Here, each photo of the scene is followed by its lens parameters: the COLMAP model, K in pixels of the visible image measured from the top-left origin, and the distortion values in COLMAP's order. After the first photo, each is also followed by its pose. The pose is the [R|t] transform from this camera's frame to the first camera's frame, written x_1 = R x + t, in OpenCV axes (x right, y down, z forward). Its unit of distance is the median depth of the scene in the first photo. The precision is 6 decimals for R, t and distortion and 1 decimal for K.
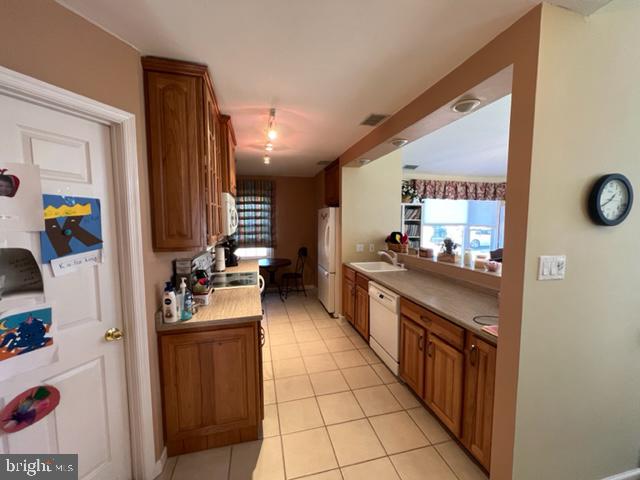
lens RADIAL K [[257.1, 0, 319.1], [0, 257.1, 239.4], [0, 0, 1]] dist [-0.000307, 0.000268]
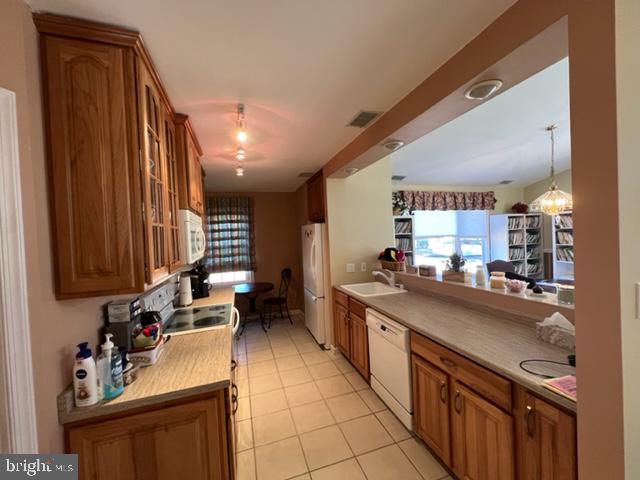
lens RADIAL K [[257.1, 0, 319.9], [0, 257.1, 239.4], [0, 0, 1]] dist [-0.000307, 0.000268]
pose [[0.996732, -0.042375, 0.068766, -0.006164], [0.046635, 0.997012, -0.061576, -0.022195], [-0.065951, 0.064582, 0.995731, 0.186324]]
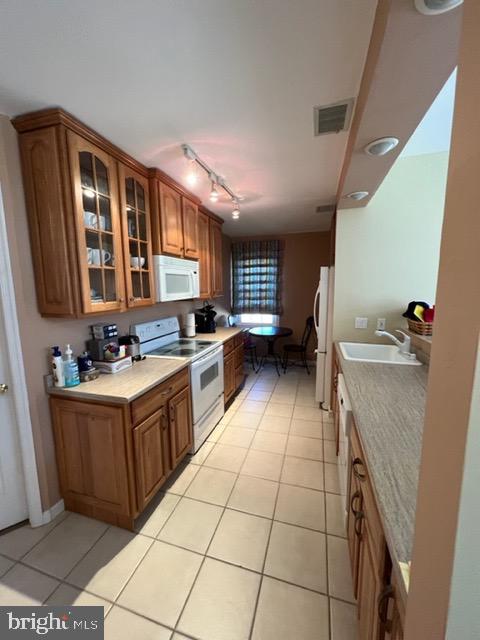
lens RADIAL K [[257.1, 0, 237.2], [0, 257.1, 318.9], [0, 0, 1]] dist [-0.000307, 0.000268]
pose [[0.858052, 0.061032, -0.509924, 0.360008], [-0.030832, 0.997244, 0.067478, -0.023723], [0.512637, -0.042178, 0.857569, 0.335783]]
